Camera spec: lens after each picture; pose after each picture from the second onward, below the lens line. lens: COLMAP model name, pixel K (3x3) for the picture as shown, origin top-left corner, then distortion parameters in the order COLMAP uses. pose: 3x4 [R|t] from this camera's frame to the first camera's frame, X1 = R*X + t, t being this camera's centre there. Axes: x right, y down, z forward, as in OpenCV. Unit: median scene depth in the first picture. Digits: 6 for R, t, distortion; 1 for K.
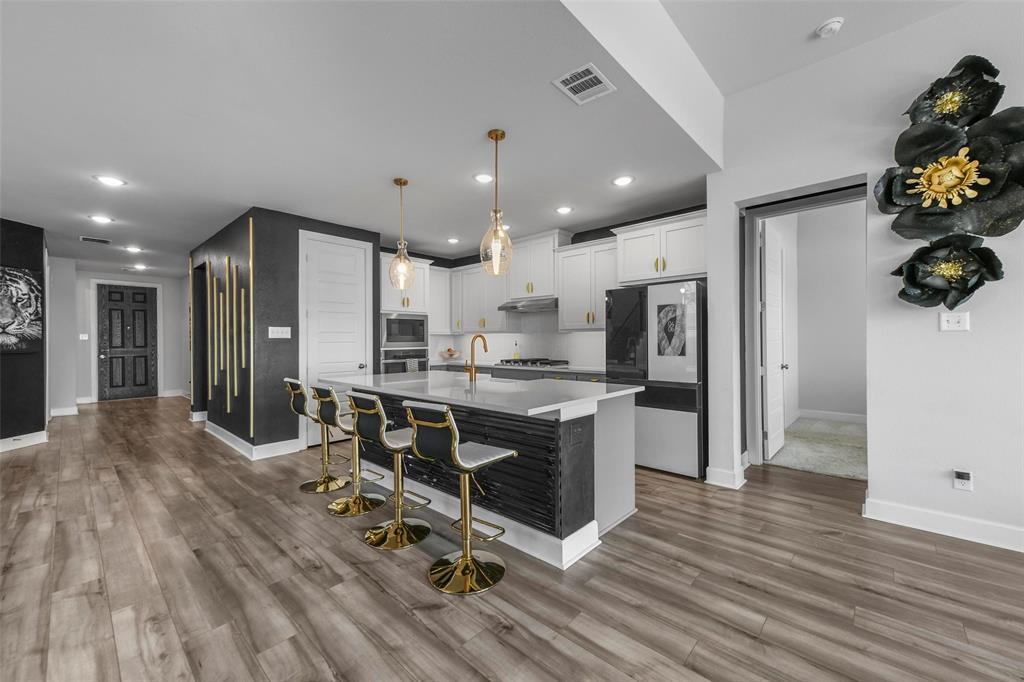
lens RADIAL K [[402.7, 0, 517.9], [0, 402.7, 339.0], [0, 0, 1]] dist [0.014297, 0.000160]
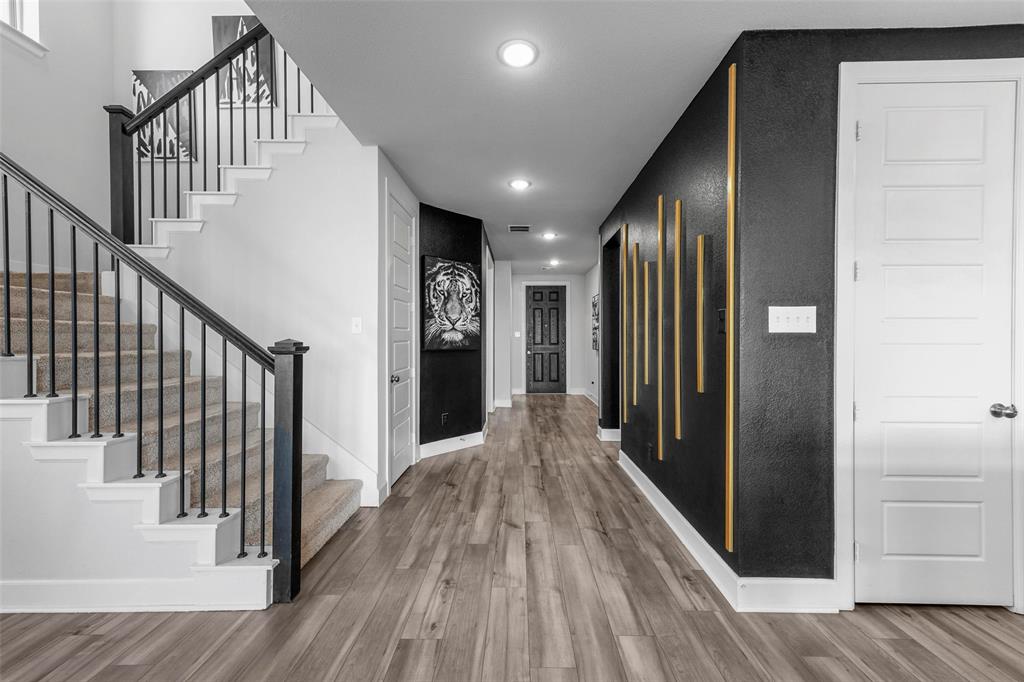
lens RADIAL K [[402.7, 0, 514.5], [0, 402.7, 340.4], [0, 0, 1]] dist [0.014297, 0.000160]
pose [[0.663592, 0.008587, -0.748046, -0.424425], [-0.002972, 0.999956, 0.008842, 0.002654], [0.748089, -0.003644, 0.663588, 0.459130]]
